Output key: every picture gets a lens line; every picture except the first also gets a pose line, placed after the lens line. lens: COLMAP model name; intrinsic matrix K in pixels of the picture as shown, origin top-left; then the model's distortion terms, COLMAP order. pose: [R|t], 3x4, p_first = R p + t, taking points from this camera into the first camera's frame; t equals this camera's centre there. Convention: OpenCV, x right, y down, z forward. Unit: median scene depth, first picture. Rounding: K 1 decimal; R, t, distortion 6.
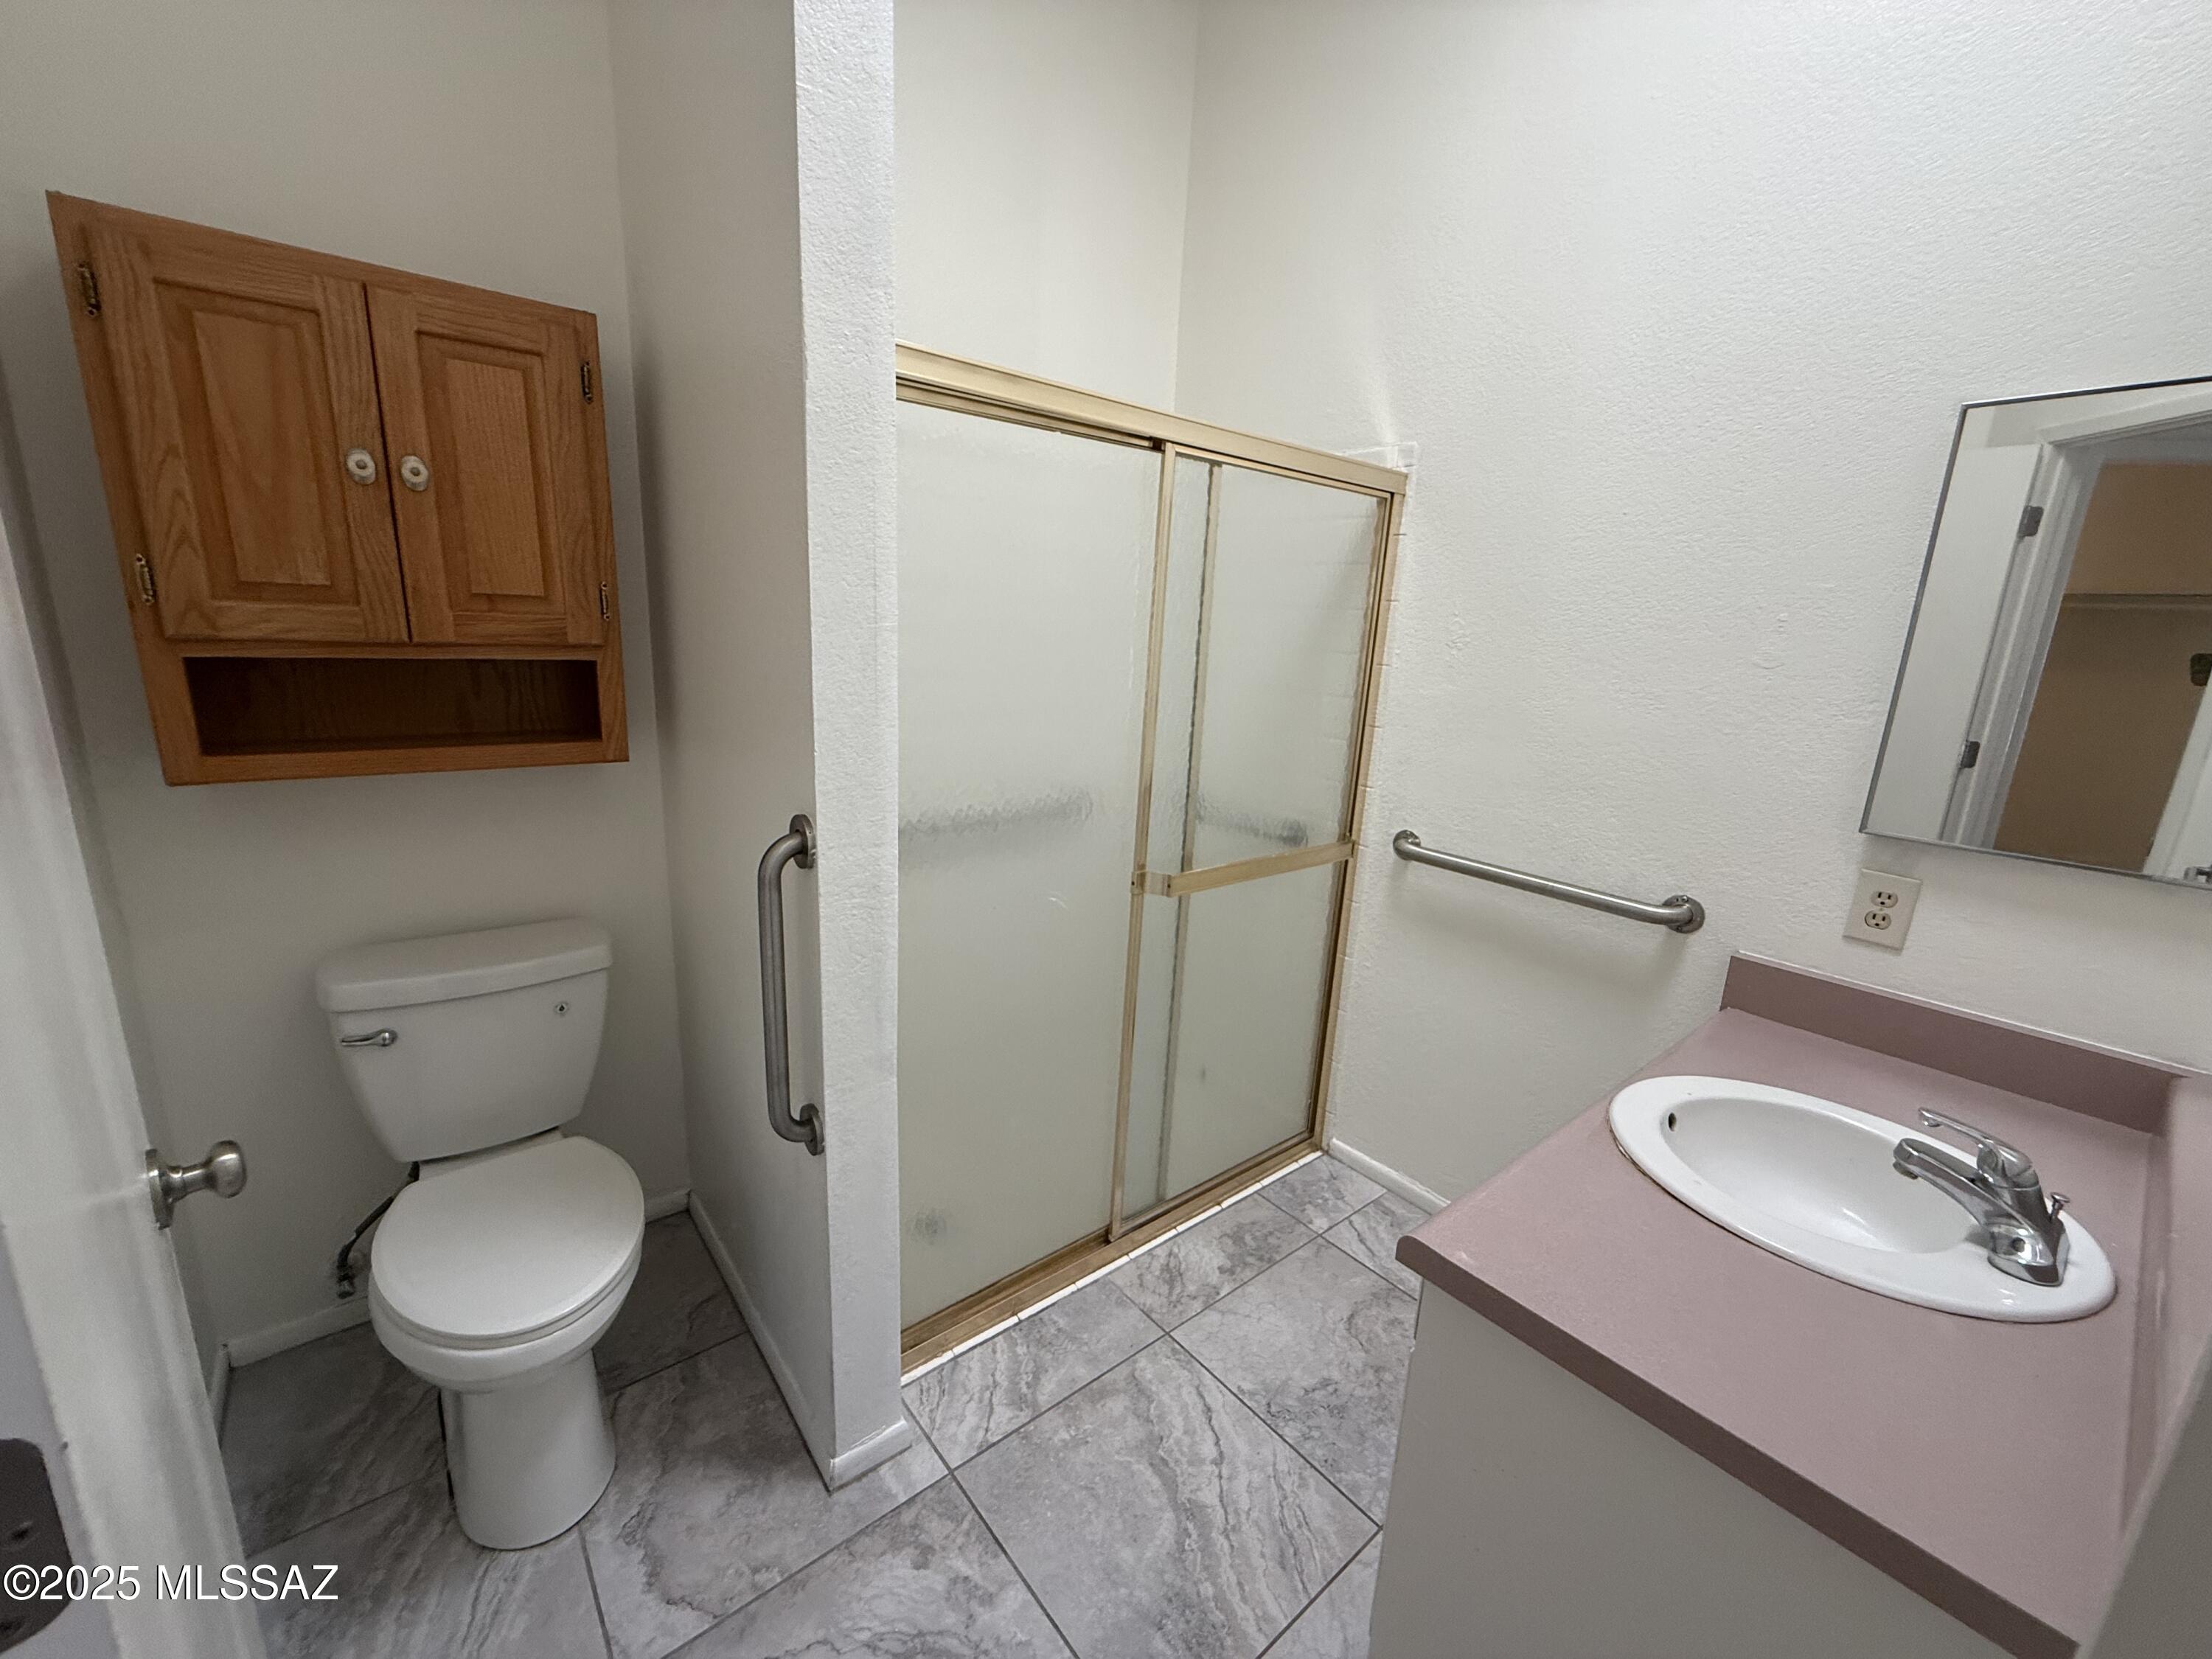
lens RADIAL K [[888.9, 0, 1106.0], [0, 888.9, 829.5], [0, 0, 1]] dist [-0.000057, 0.000005]
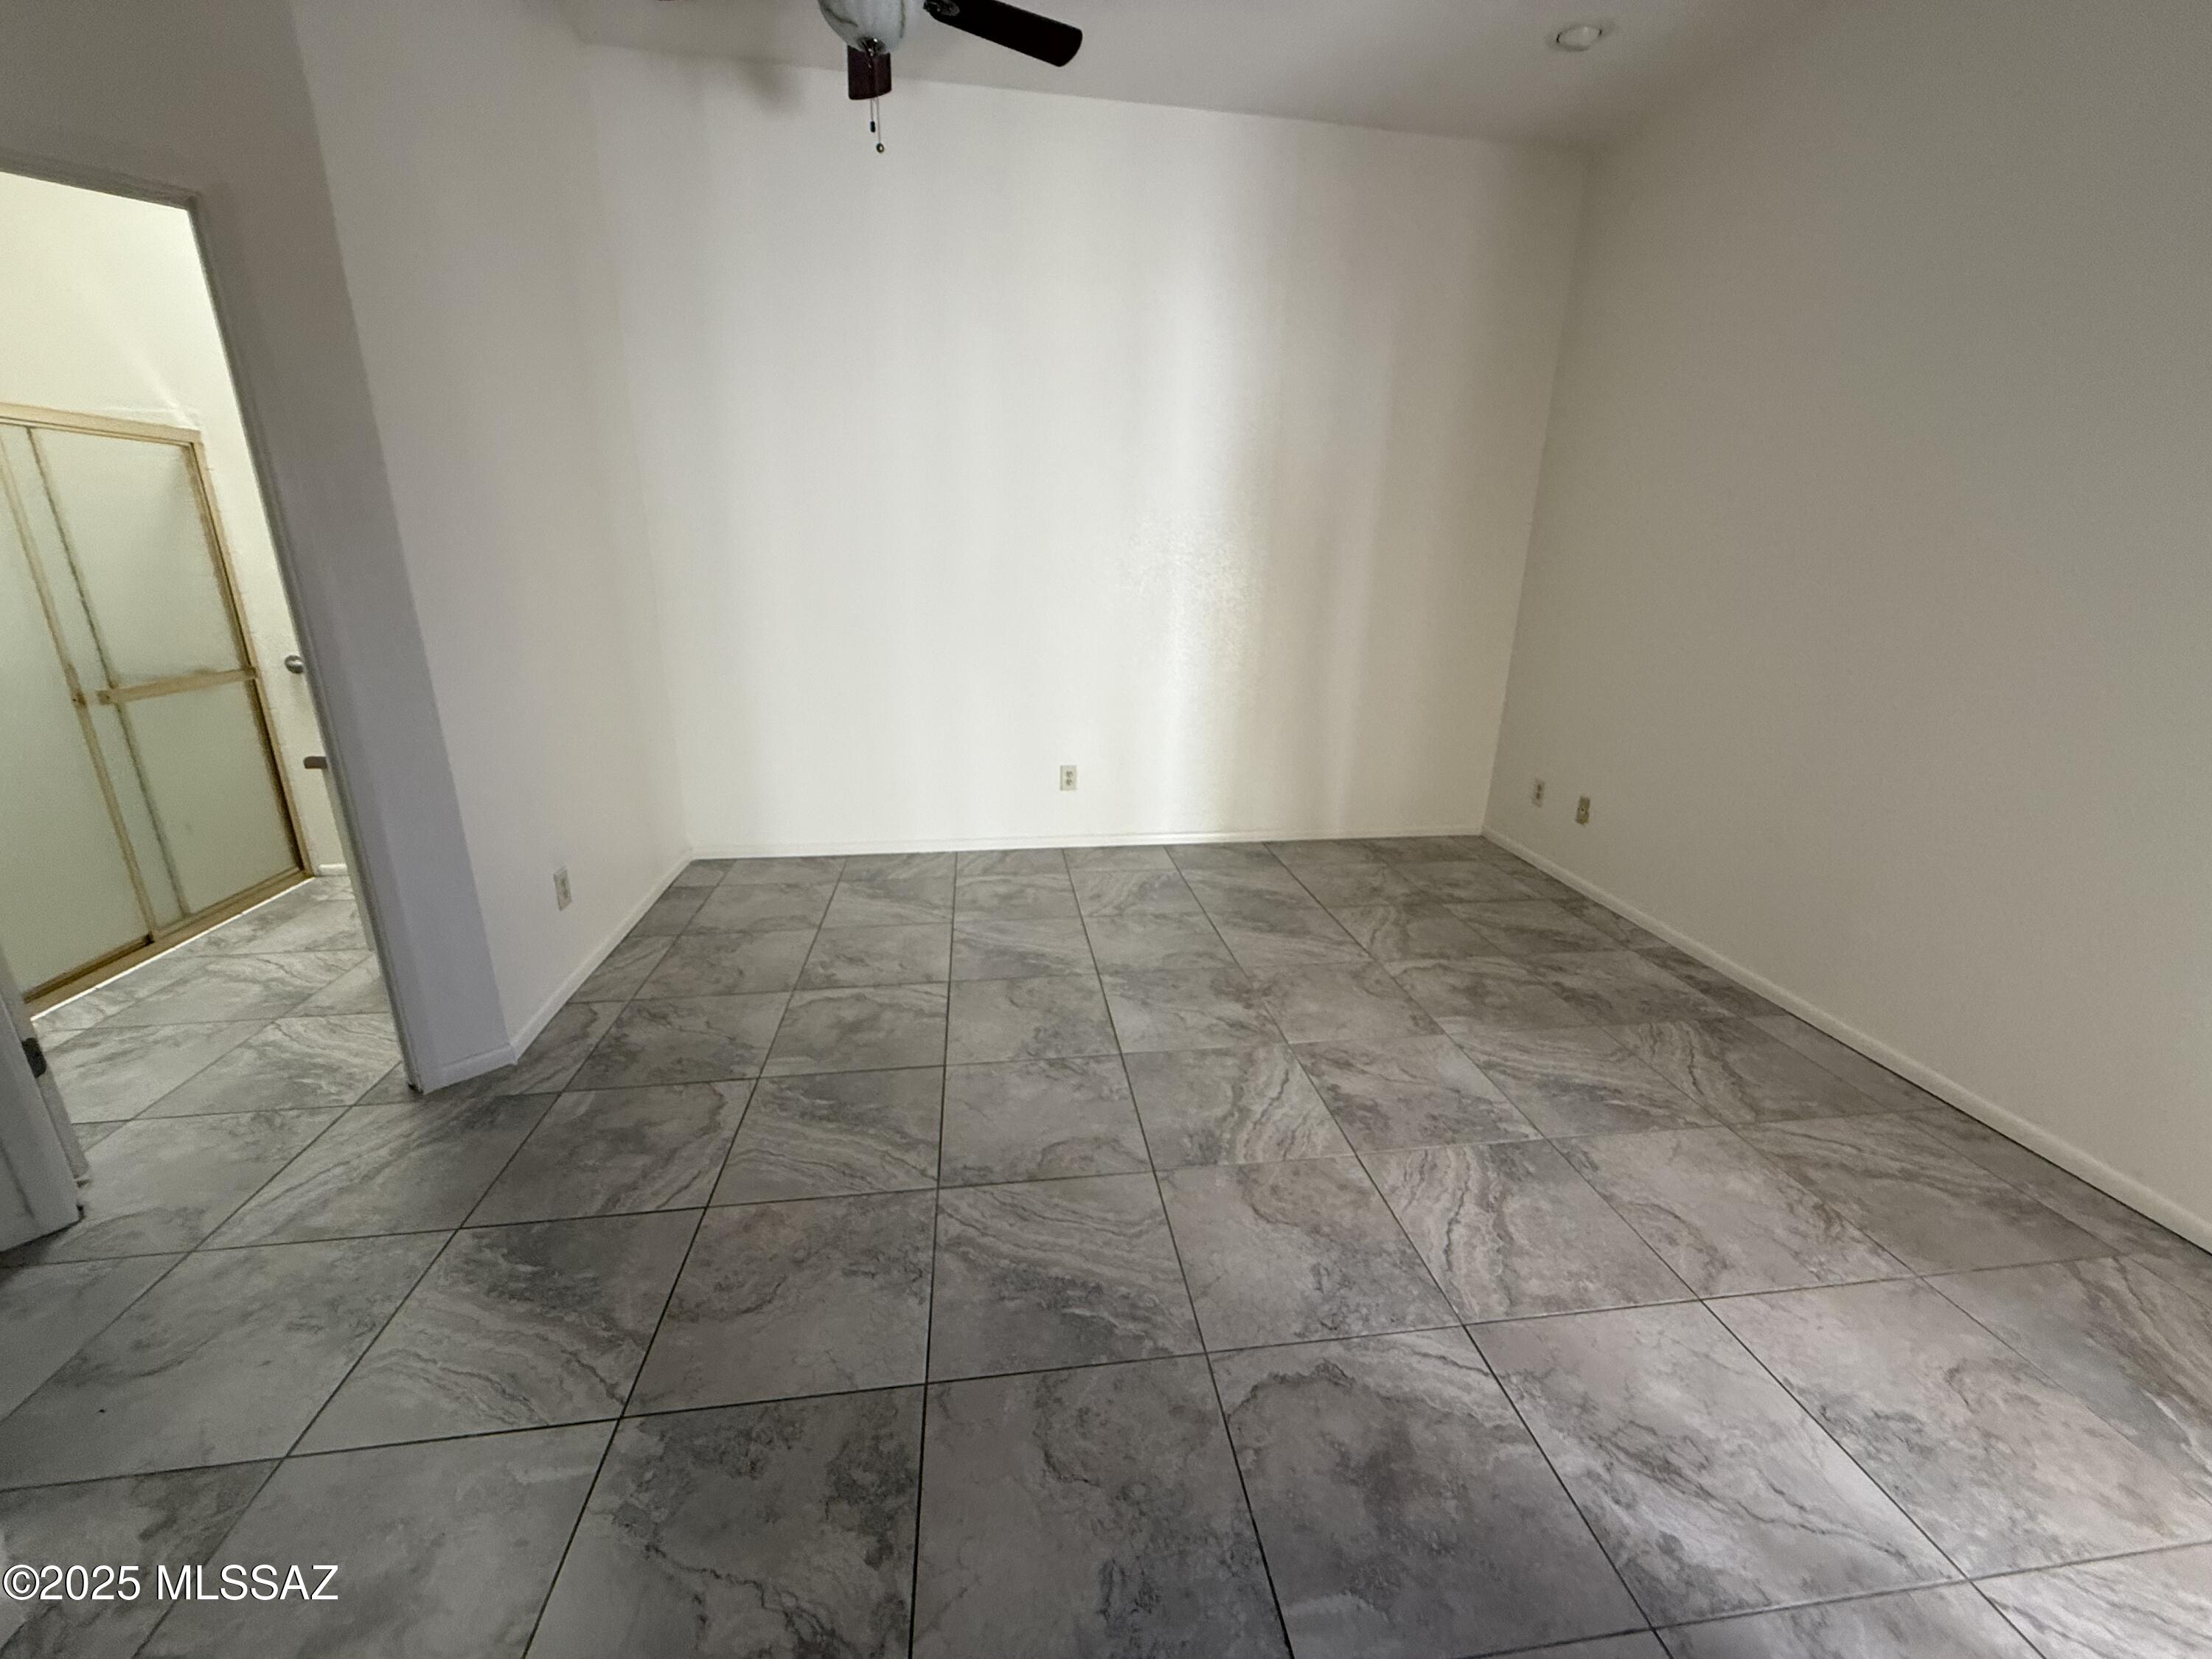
lens RADIAL K [[888.9, 0, 1106.0], [0, 888.9, 829.5], [0, 0, 1]] dist [-0.000057, 0.000005]
pose [[0.524136, -0.293905, 0.799313, -0.300683], [0.207558, 0.954346, 0.214808, 0.286054], [-0.825955, 0.053316, 0.561210, -1.223370]]
